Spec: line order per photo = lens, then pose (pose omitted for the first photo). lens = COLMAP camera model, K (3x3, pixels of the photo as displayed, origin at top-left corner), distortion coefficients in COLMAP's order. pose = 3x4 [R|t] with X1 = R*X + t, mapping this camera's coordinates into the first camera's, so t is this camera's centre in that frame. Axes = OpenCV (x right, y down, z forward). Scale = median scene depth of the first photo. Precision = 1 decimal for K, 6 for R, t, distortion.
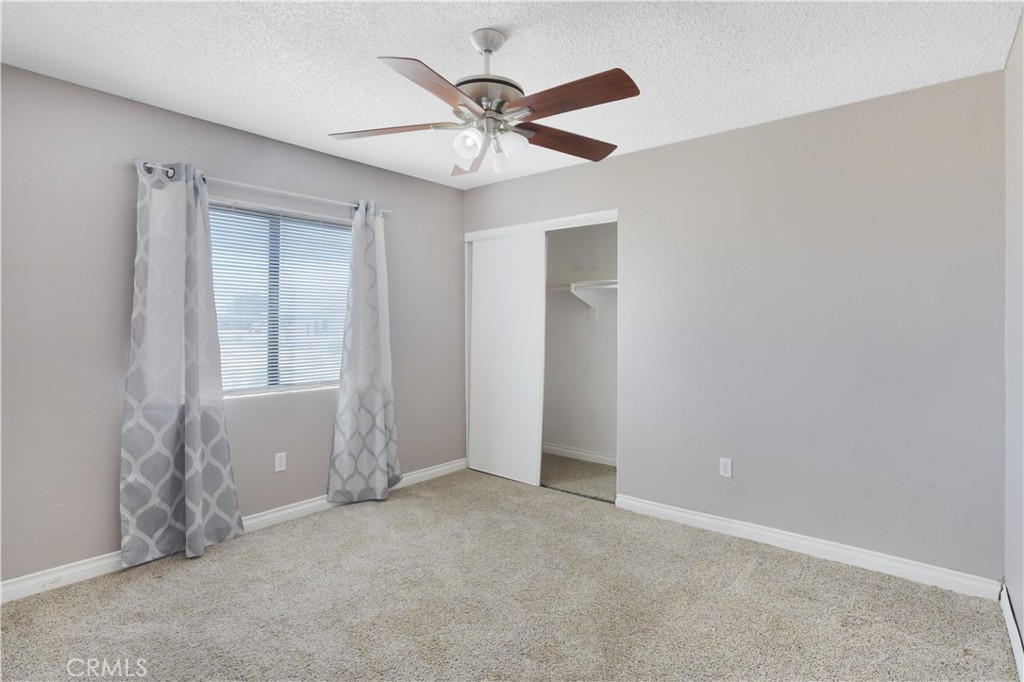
lens RADIAL K [[484.2, 0, 511.3], [0, 484.2, 336.7], [0, 0, 1]] dist [-0.010400, 0.006104]
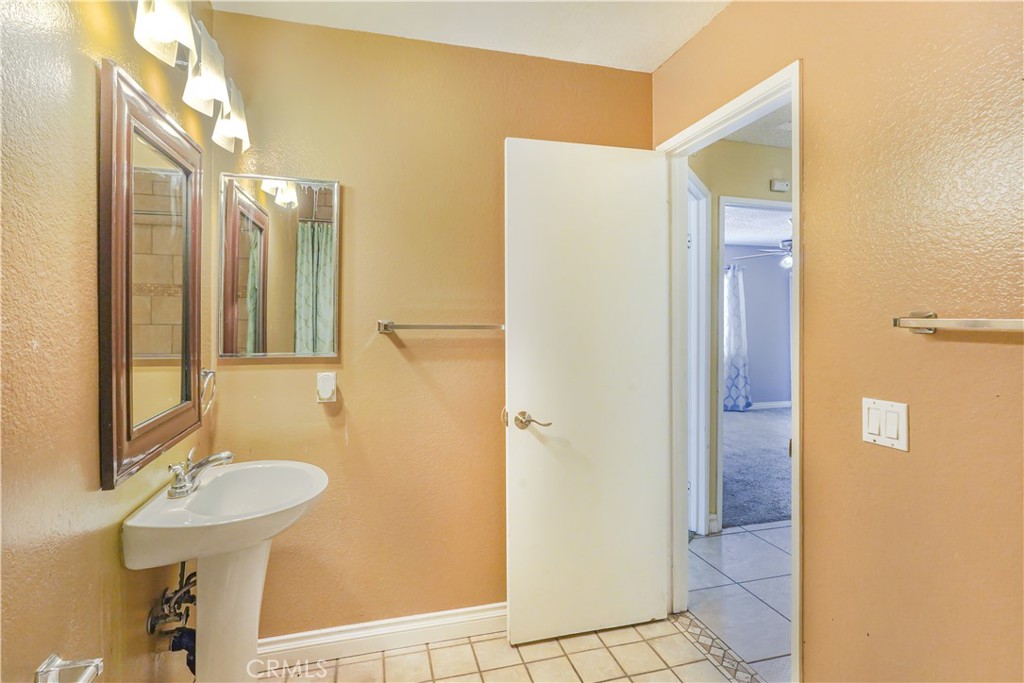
lens RADIAL K [[484.2, 0, 509.2], [0, 484.2, 335.3], [0, 0, 1]] dist [-0.010400, 0.006104]
pose [[0.799192, -0.002993, -0.601069, 0.167165], [-0.000331, 0.999985, -0.005419, 0.029891], [0.601076, 0.004529, 0.799179, -1.201593]]
